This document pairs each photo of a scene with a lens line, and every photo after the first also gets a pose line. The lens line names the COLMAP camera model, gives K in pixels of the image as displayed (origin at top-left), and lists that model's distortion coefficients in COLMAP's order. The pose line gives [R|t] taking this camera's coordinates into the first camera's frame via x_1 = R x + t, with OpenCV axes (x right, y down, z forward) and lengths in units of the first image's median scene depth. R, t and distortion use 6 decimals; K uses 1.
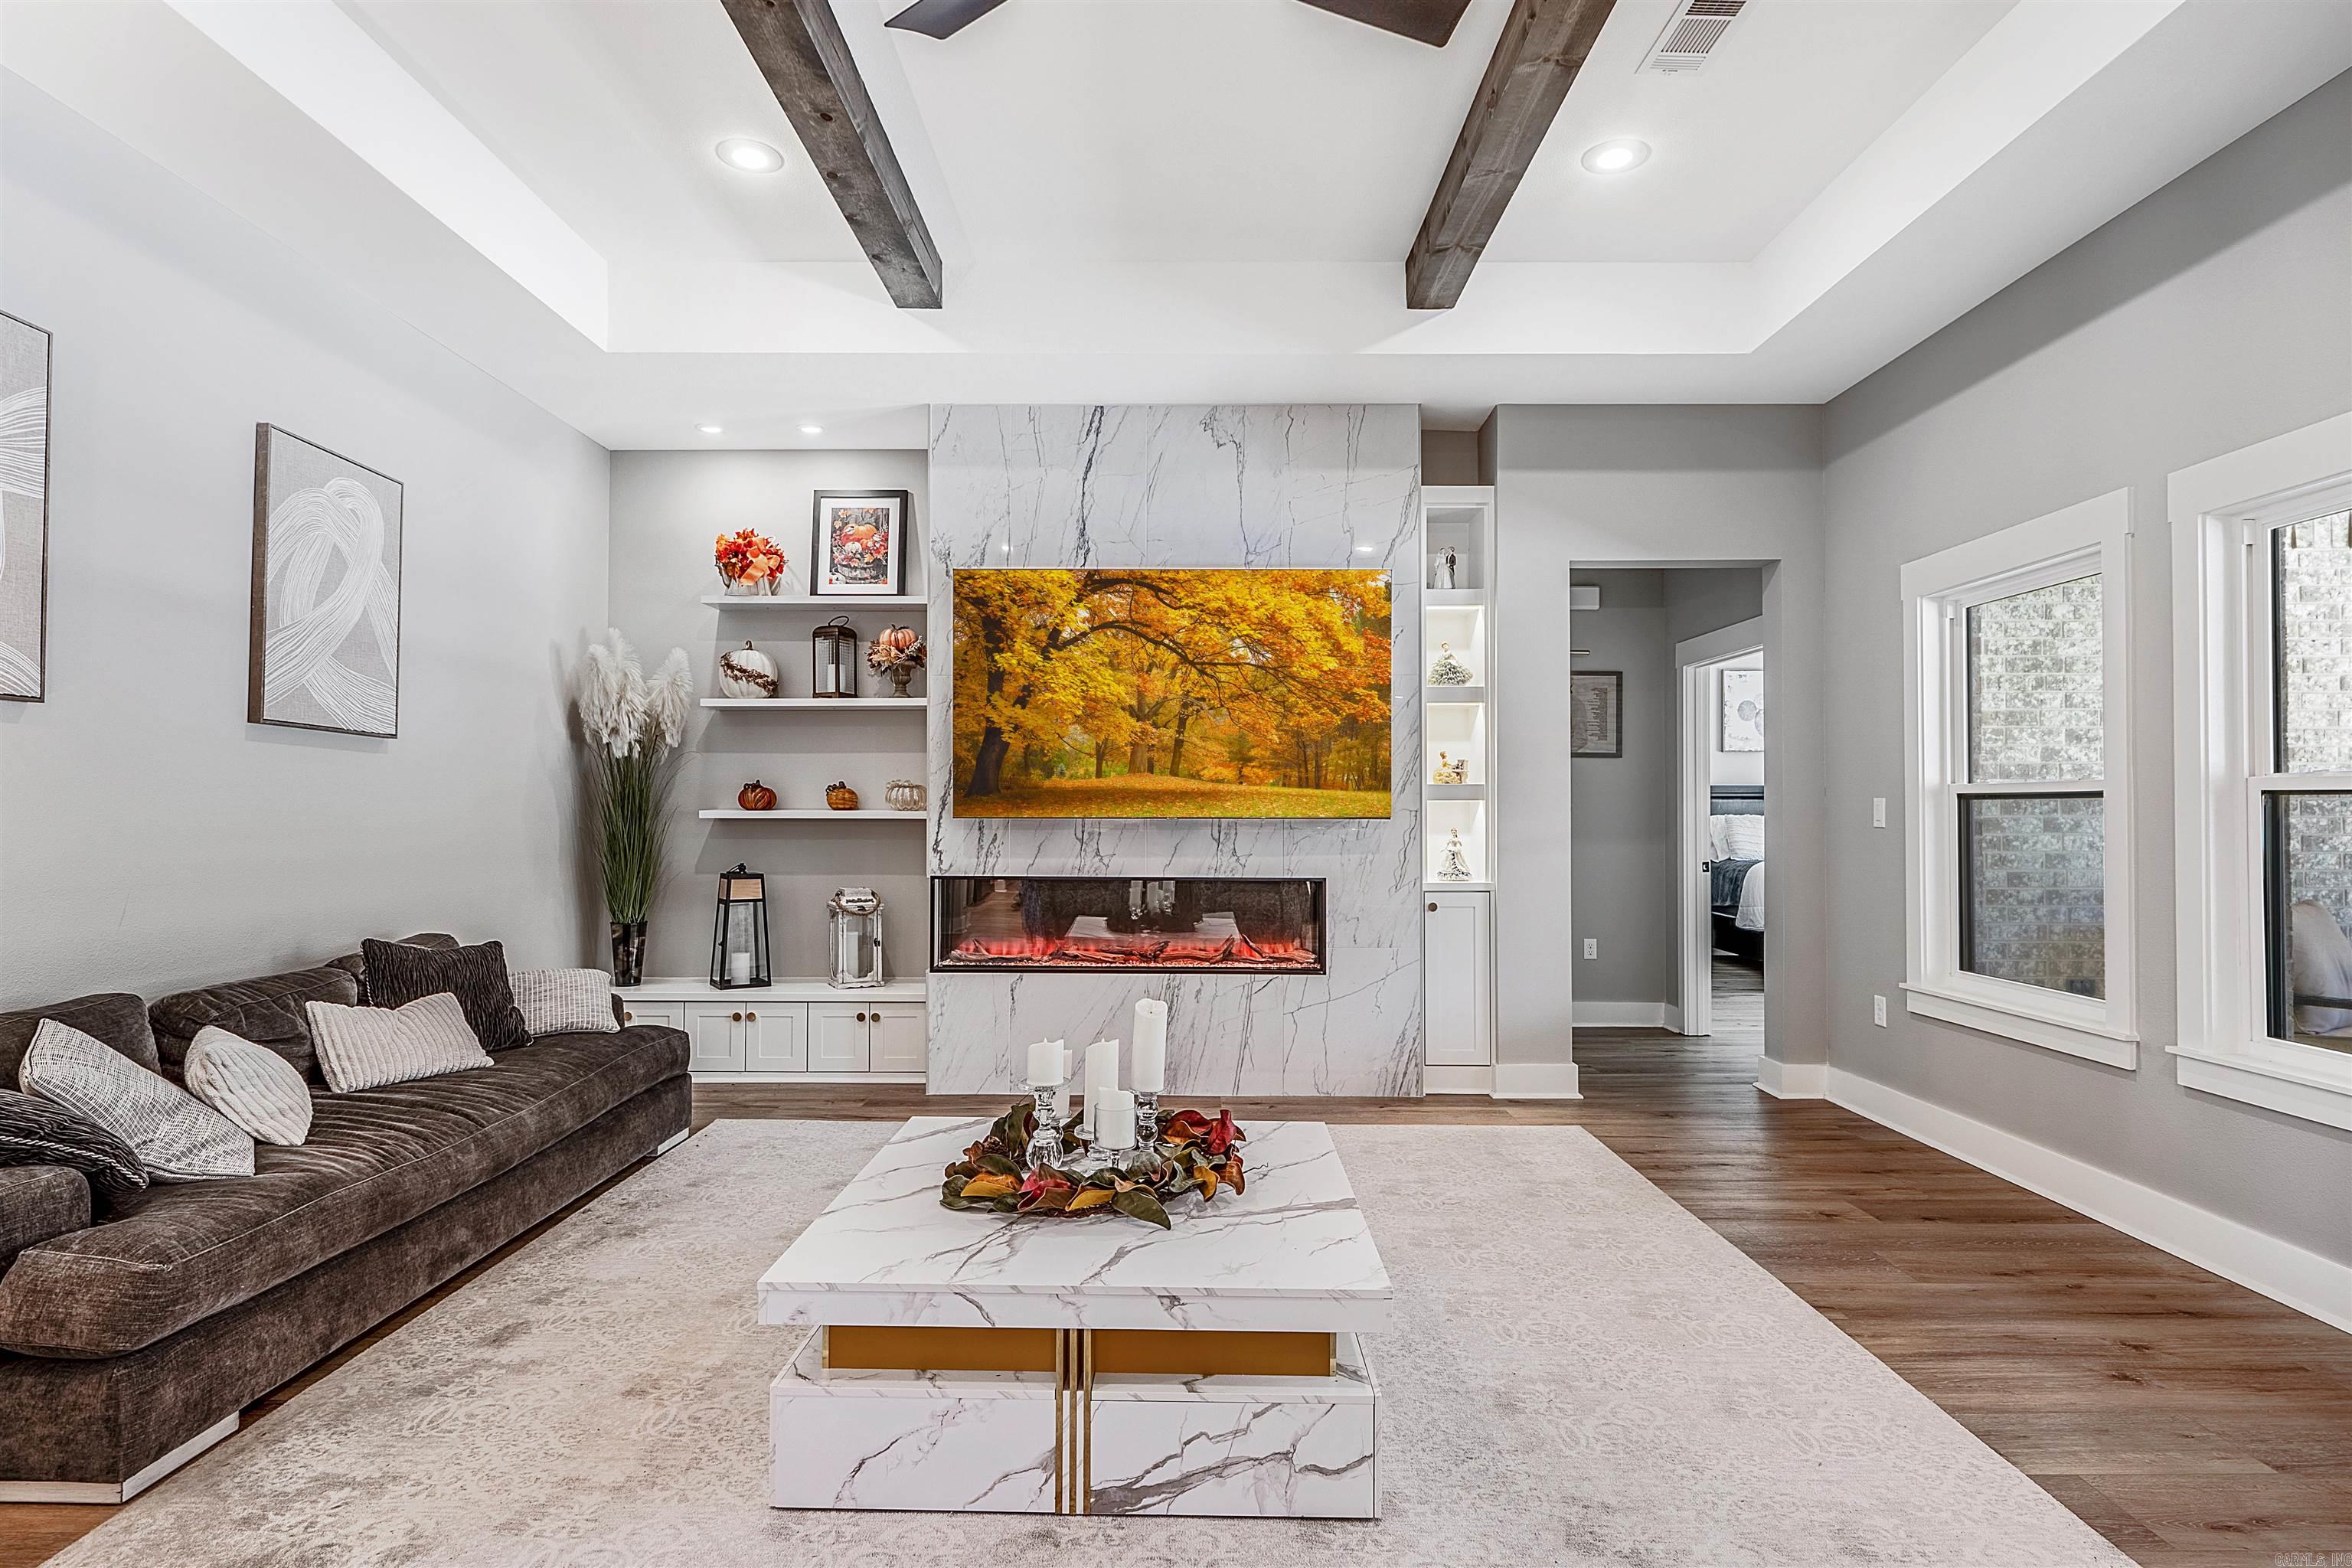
lens RADIAL K [[1170.9, 0, 1173.7], [0, 1170.9, 795.8], [0, 0, 1]] dist [-0.000220, -0.002618]
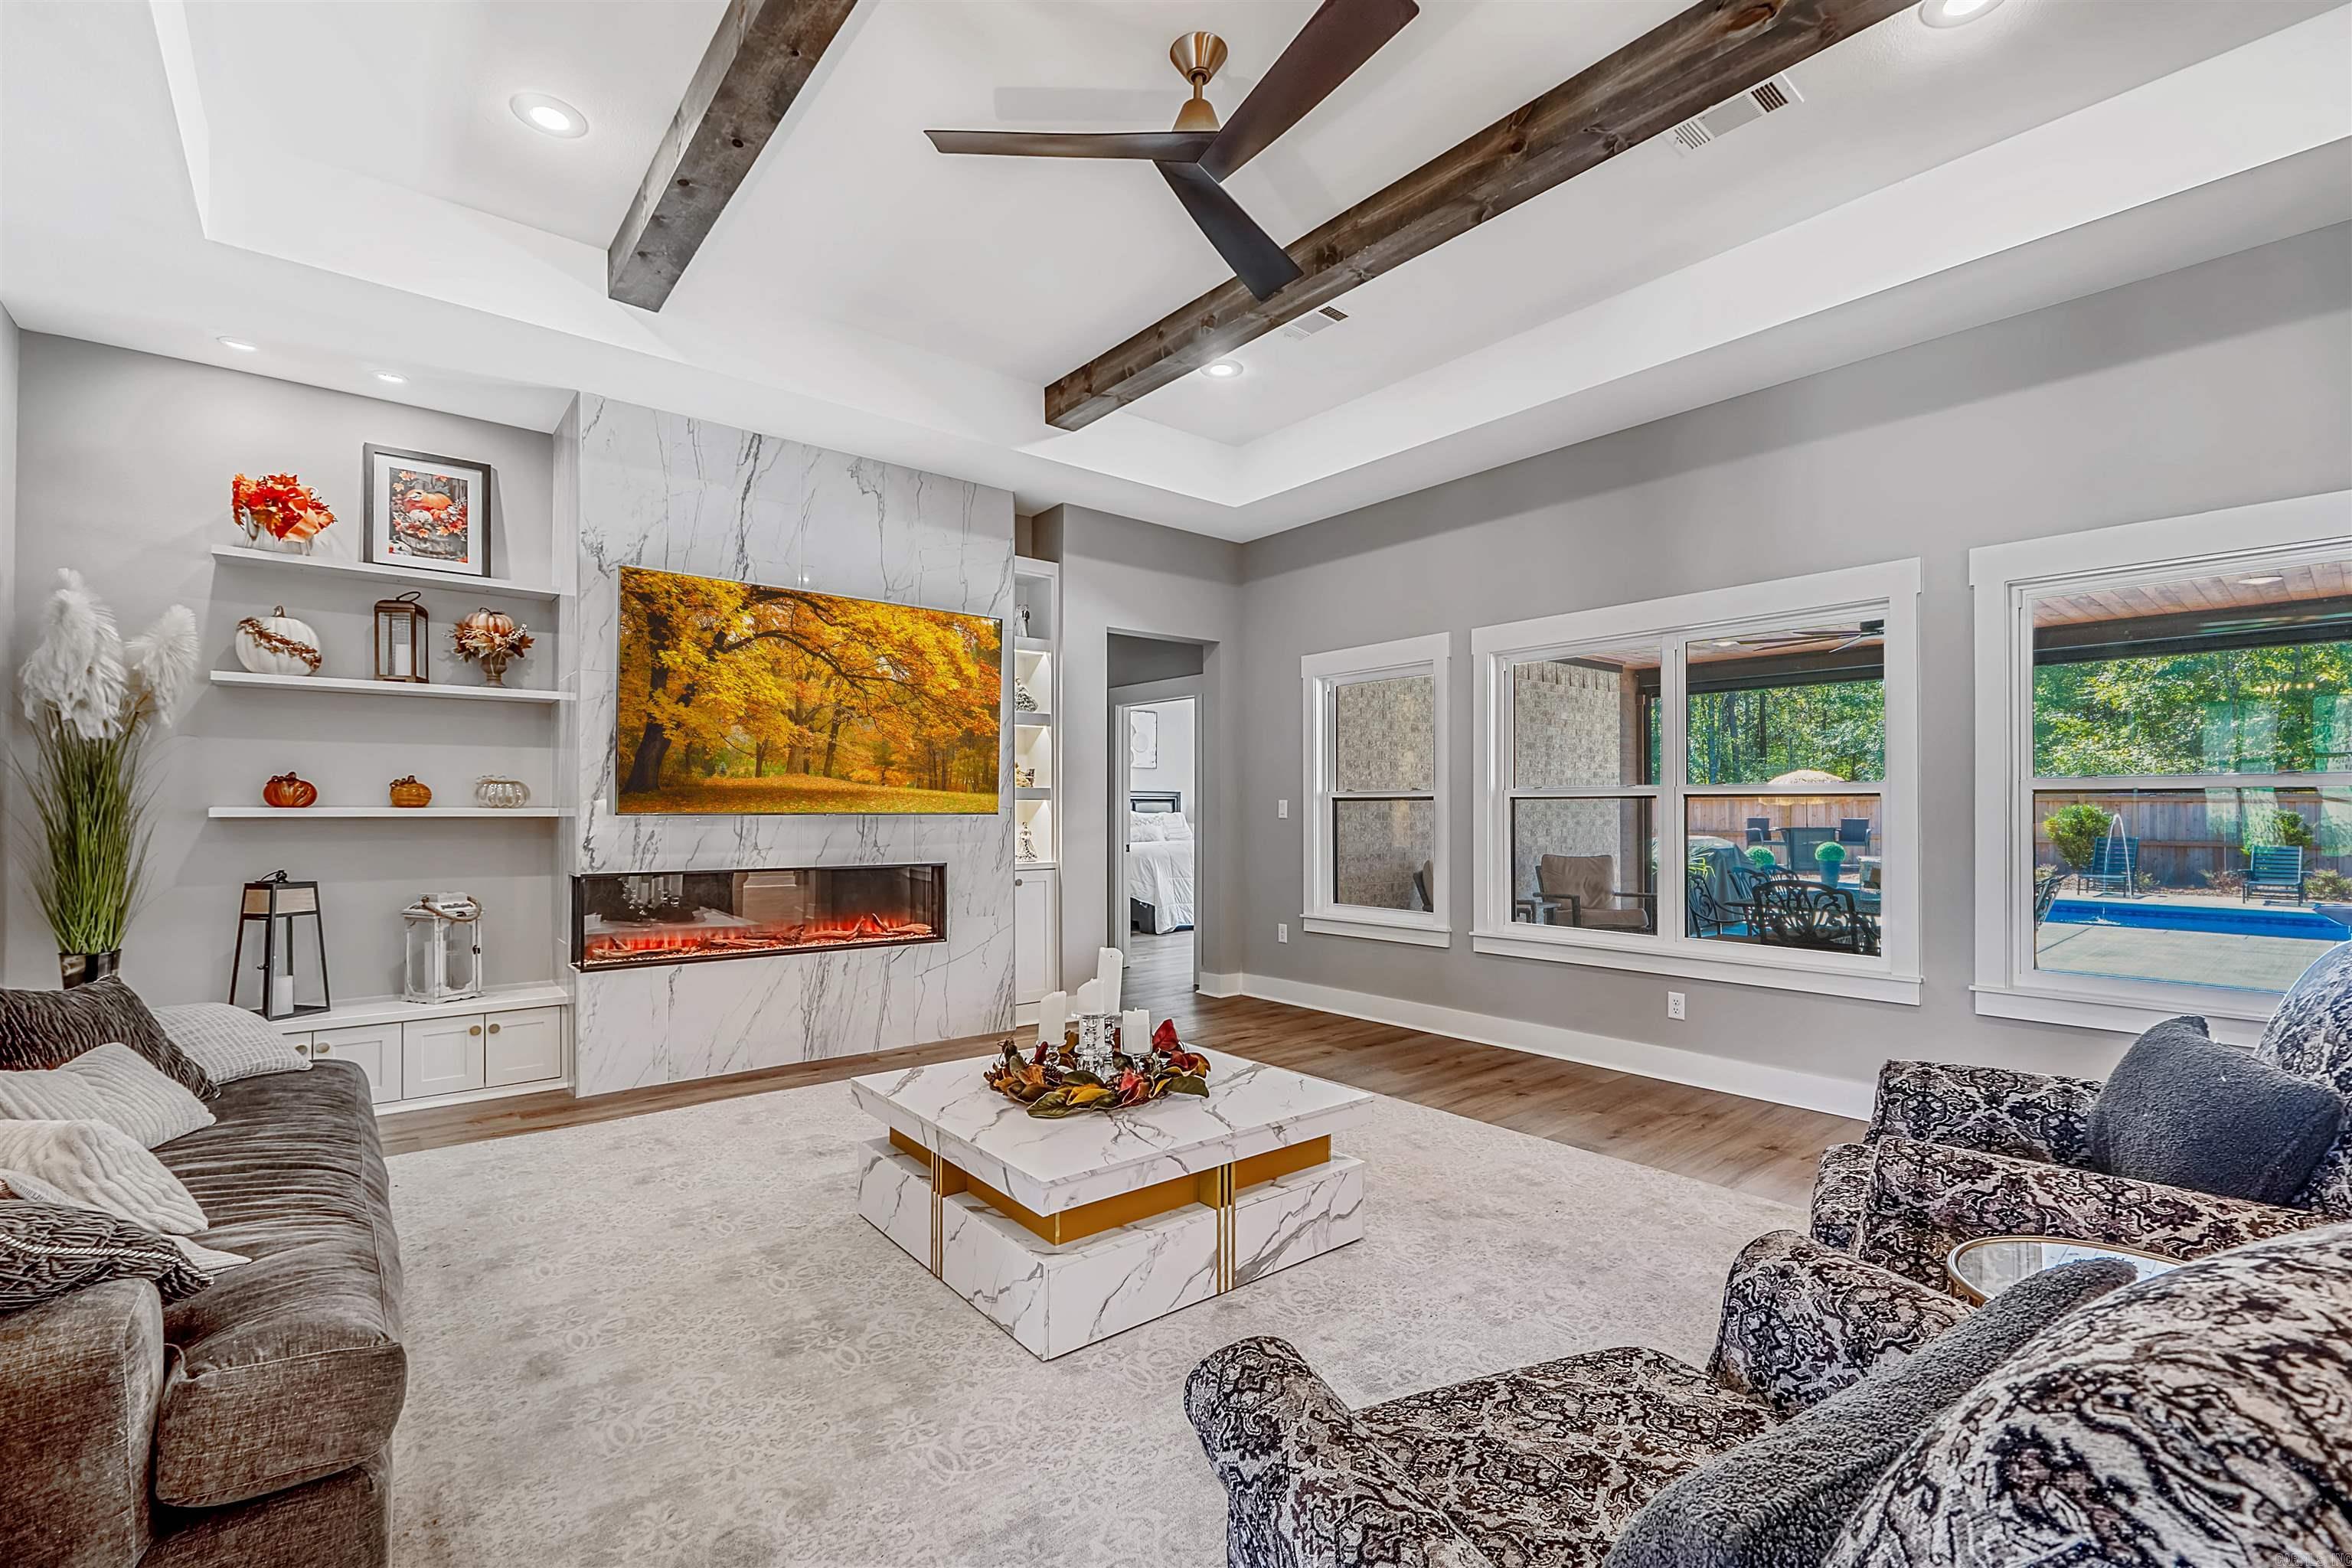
lens RADIAL K [[1014.3, 0, 1177.7], [0, 1014.3, 797.9], [0, 0, 1]] dist [-0.007345, 0.000309]
pose [[0.765949, 0.006148, 0.642872, -0.369329], [-0.007106, 0.999974, -0.001097, 0.002080], [-0.642862, -0.003728, 0.765973, 0.032272]]
